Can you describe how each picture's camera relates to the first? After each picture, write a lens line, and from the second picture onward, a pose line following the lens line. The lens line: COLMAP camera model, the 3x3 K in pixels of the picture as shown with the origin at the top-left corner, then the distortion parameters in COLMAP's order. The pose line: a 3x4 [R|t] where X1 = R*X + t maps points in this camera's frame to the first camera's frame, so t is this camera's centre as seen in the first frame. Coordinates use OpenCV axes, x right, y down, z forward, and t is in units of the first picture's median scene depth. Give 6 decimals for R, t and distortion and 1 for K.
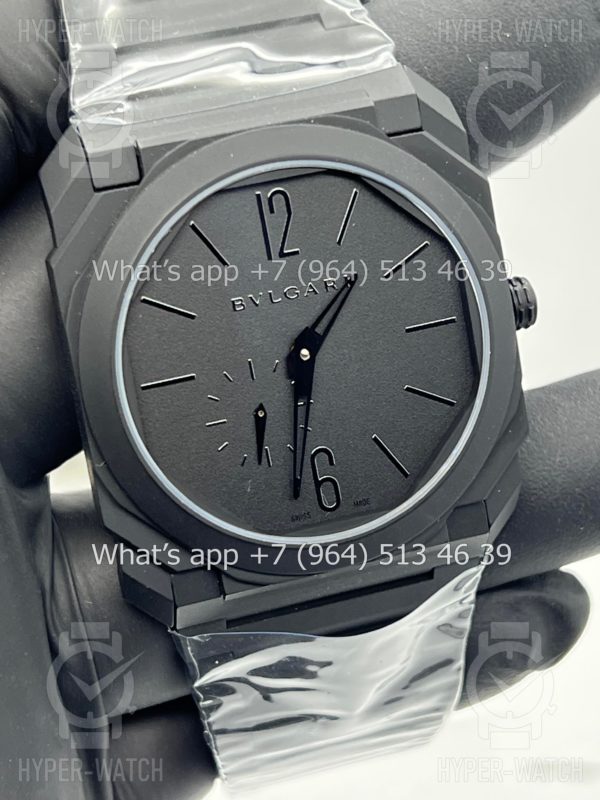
lens RADIAL K [[1924.3, 0, 297.2], [0, 1924.3, 401.2], [0, 0, 1]] dist [0.184758, 0.000000]
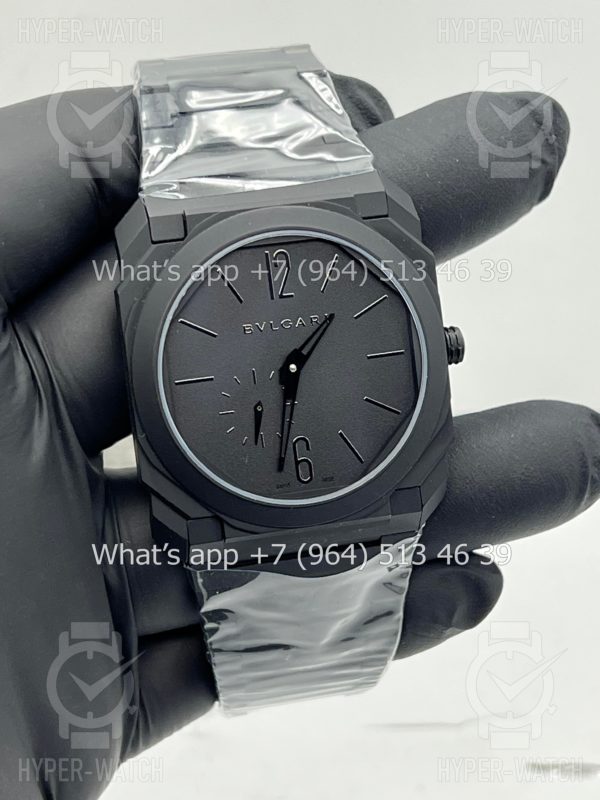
lens RADIAL K [[1924.3, 0, 304.5], [0, 1924.3, 399.5], [0, 0, 1]] dist [0.184758, 0.000000]
pose [[0.997428, 0.061994, -0.035964, 0.063165], [-0.064671, 0.994793, -0.078774, 0.106581], [0.030893, 0.080898, 0.996244, -0.388816]]
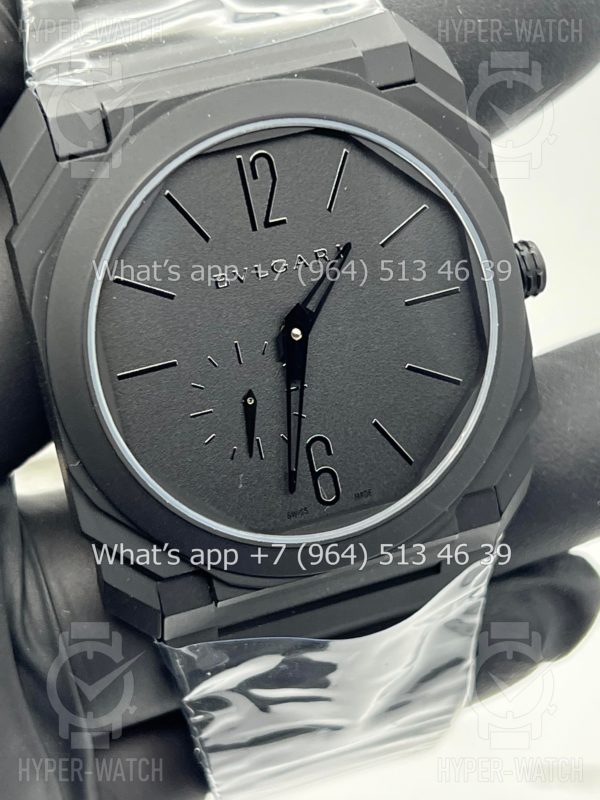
lens RADIAL K [[1924.3, 0, 294.3], [0, 1924.3, 403.0], [0, 0, 1]] dist [0.184758, 0.000000]
pose [[0.998871, -0.036141, 0.030840, -0.025771], [0.035670, 0.999241, 0.015660, -0.005978], [-0.031382, -0.014542, 0.999402, 0.092199]]
